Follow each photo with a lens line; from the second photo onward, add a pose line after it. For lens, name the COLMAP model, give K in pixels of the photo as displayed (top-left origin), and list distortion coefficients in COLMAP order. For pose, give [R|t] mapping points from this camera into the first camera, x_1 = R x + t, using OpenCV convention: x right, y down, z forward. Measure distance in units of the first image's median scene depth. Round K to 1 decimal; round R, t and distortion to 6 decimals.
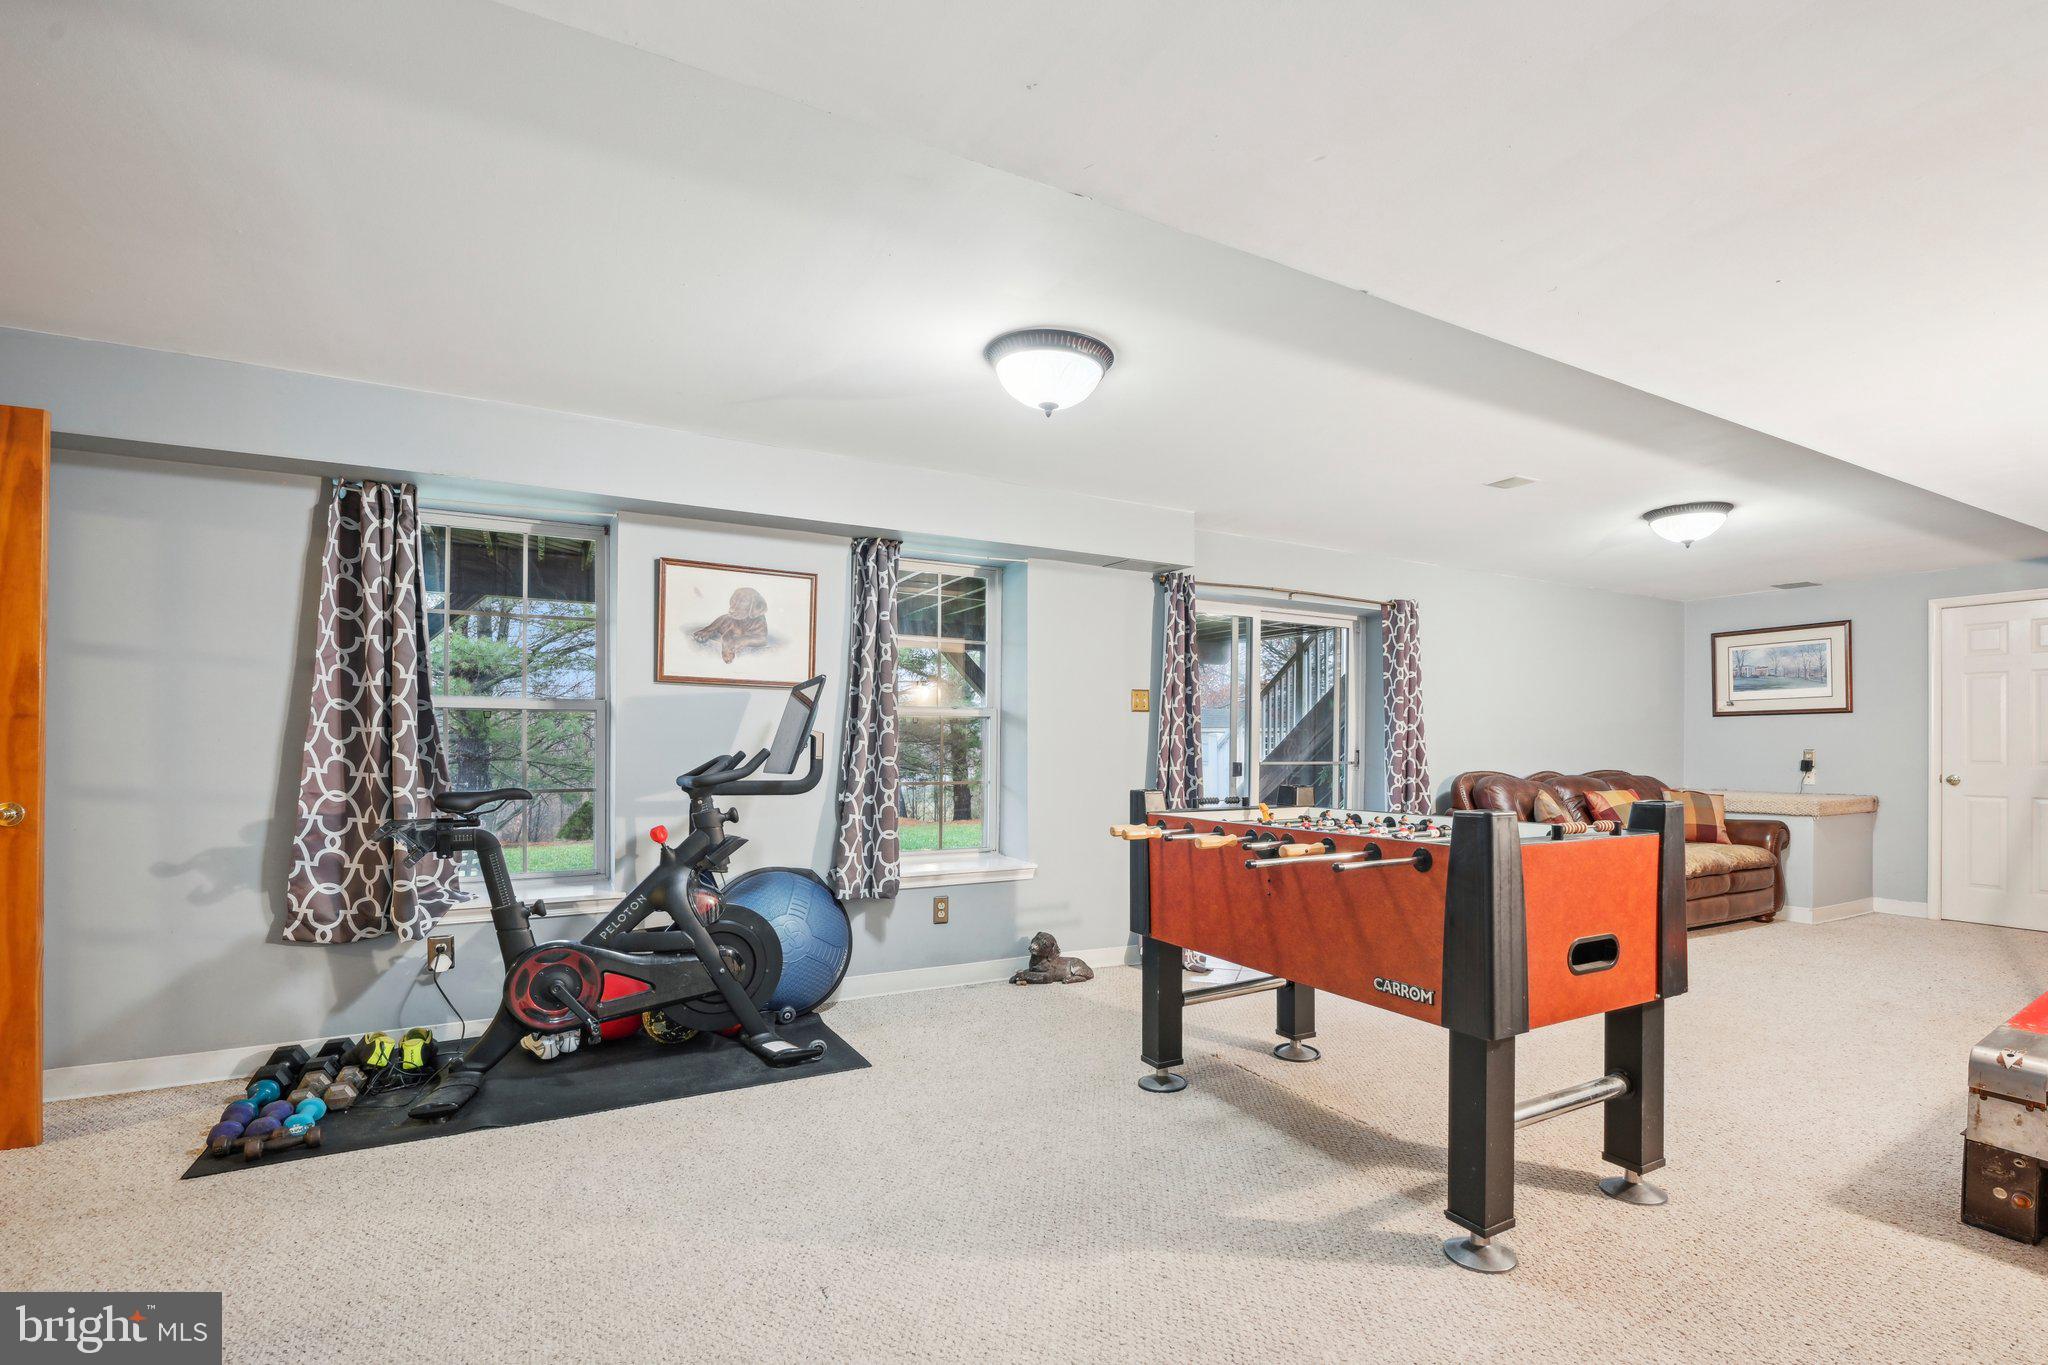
lens RADIAL K [[929.7, 0, 1084.8], [0, 929.7, 752.3], [0, 0, 1]] dist [-0.008265, 0.000211]
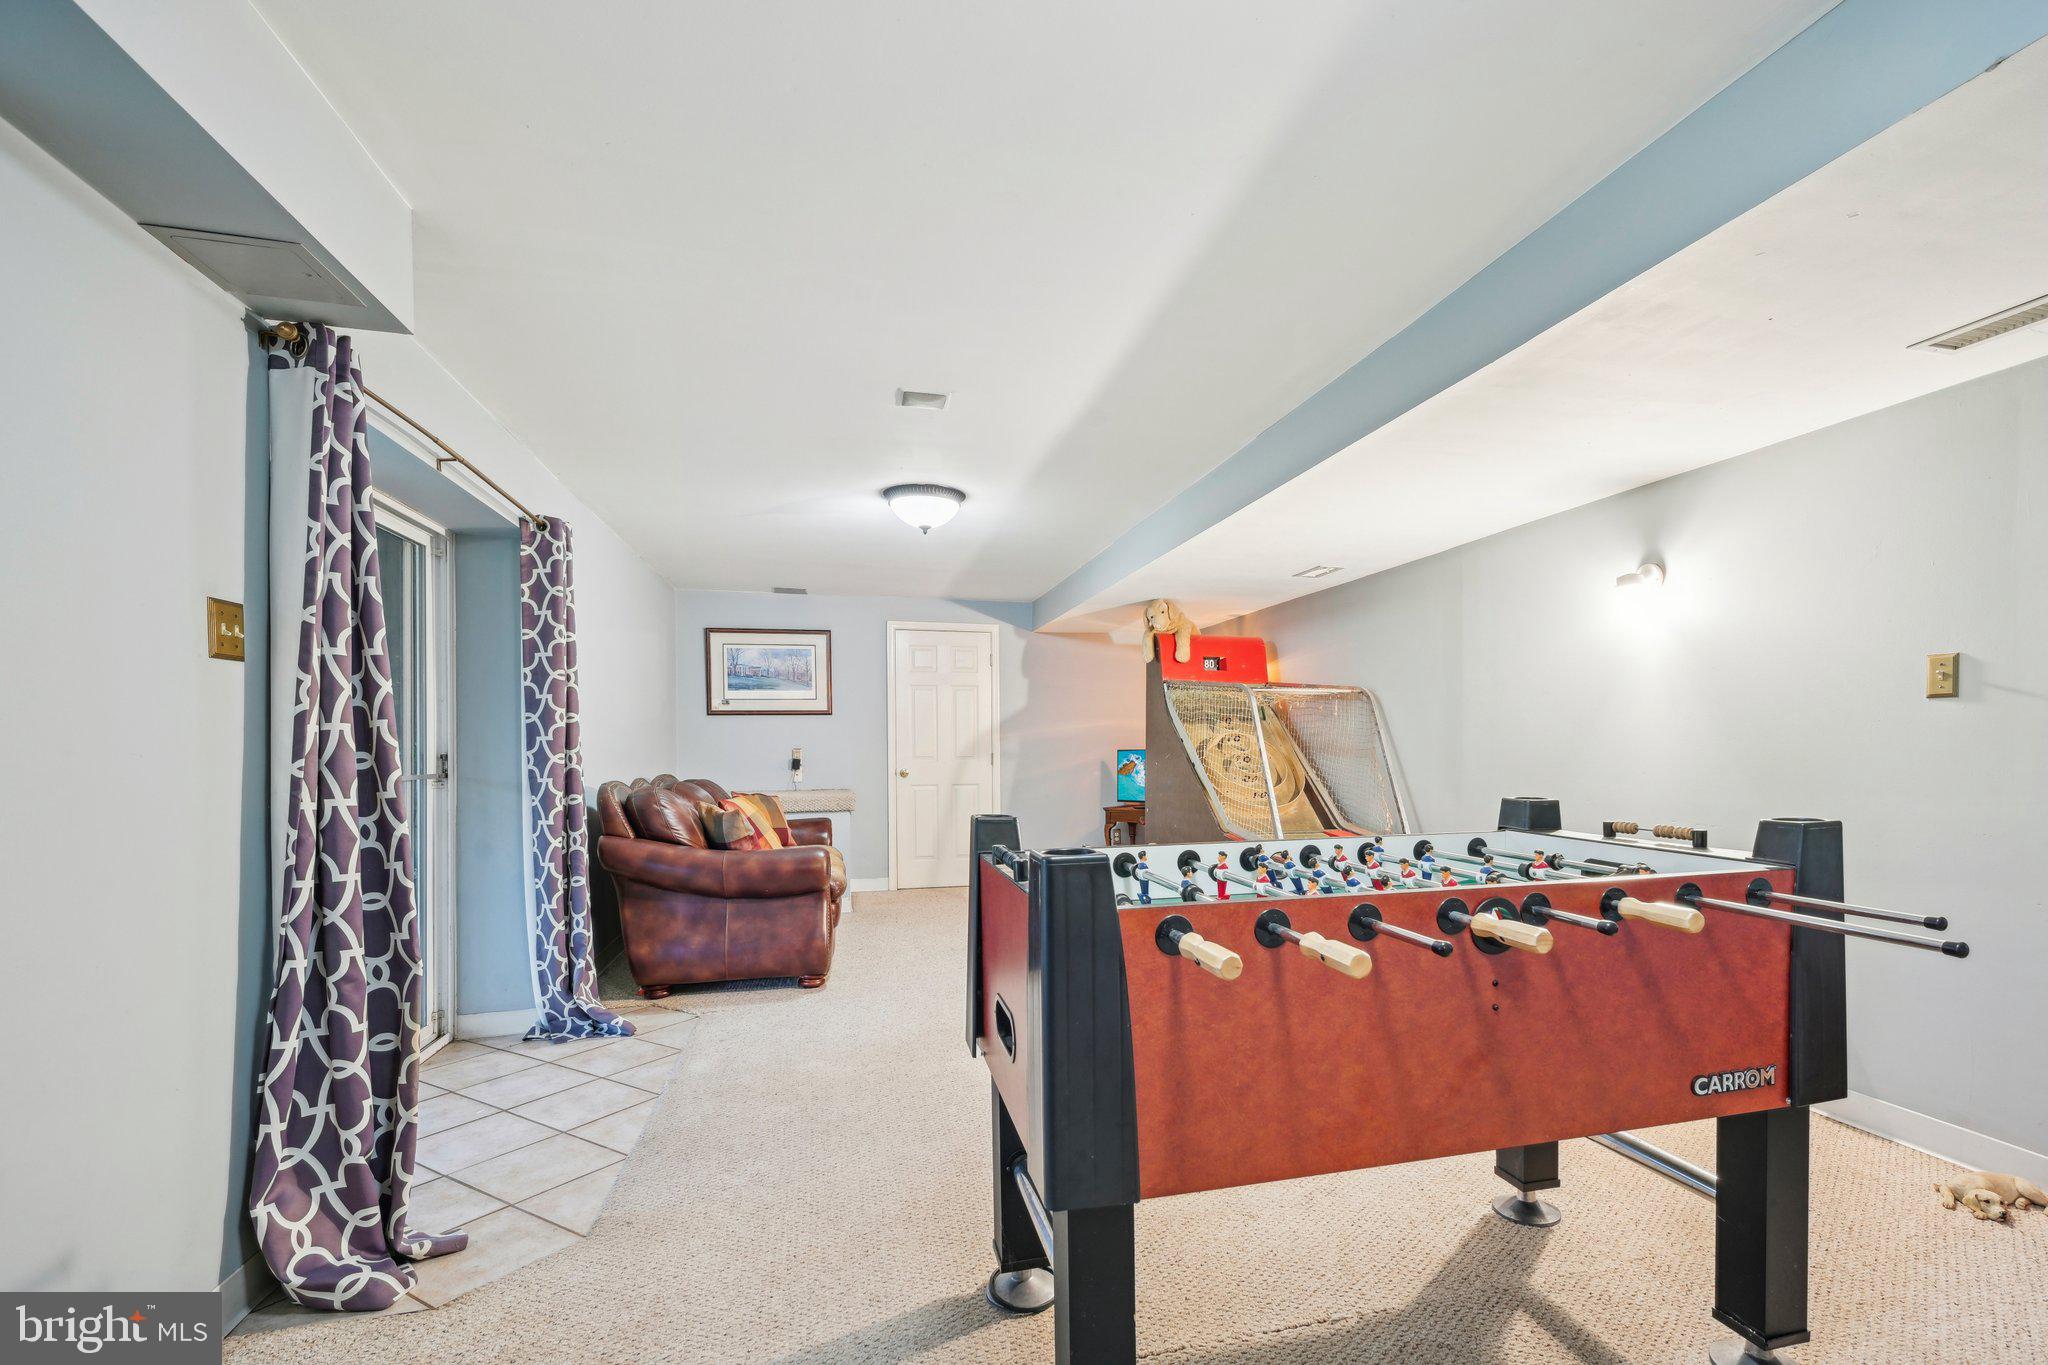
lens RADIAL K [[929.7, 0, 1084.8], [0, 929.7, 752.3], [0, 0, 1]] dist [-0.008265, 0.000211]
pose [[0.269977, -0.010933, 0.962805, -0.164431], [0.013032, 0.999885, 0.007700, -0.003227], [-0.962779, 0.010468, 0.270088, 0.444717]]
